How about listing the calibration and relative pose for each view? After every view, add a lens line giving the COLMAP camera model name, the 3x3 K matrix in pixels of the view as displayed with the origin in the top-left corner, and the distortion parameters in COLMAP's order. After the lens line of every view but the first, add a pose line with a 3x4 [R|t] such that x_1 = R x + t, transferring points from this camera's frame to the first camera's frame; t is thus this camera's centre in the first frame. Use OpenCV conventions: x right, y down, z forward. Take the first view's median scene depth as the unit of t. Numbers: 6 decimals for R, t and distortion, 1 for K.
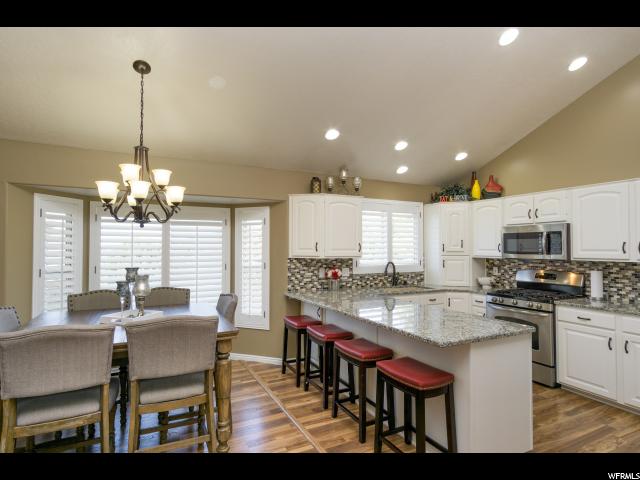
lens RADIAL K [[343.8, 0, 315.5], [0, 343.8, 240.5], [0, 0, 1]] dist [0.000902, 0.000010]
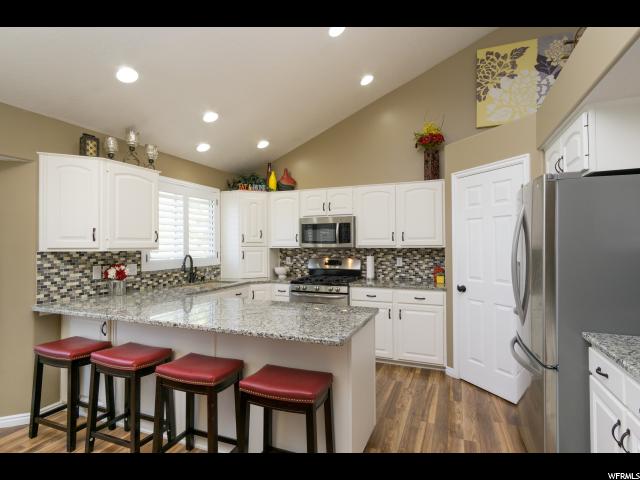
lens RADIAL K [[338.2, 0, 315.8], [0, 338.2, 241.0], [0, 0, 1]] dist [-0.000530, -0.000031]
pose [[0.753127, -0.000886, 0.657875, -0.101015], [-0.006859, 0.999934, 0.009199, 0.020846], [-0.657840, -0.011440, 0.753071, 0.188017]]
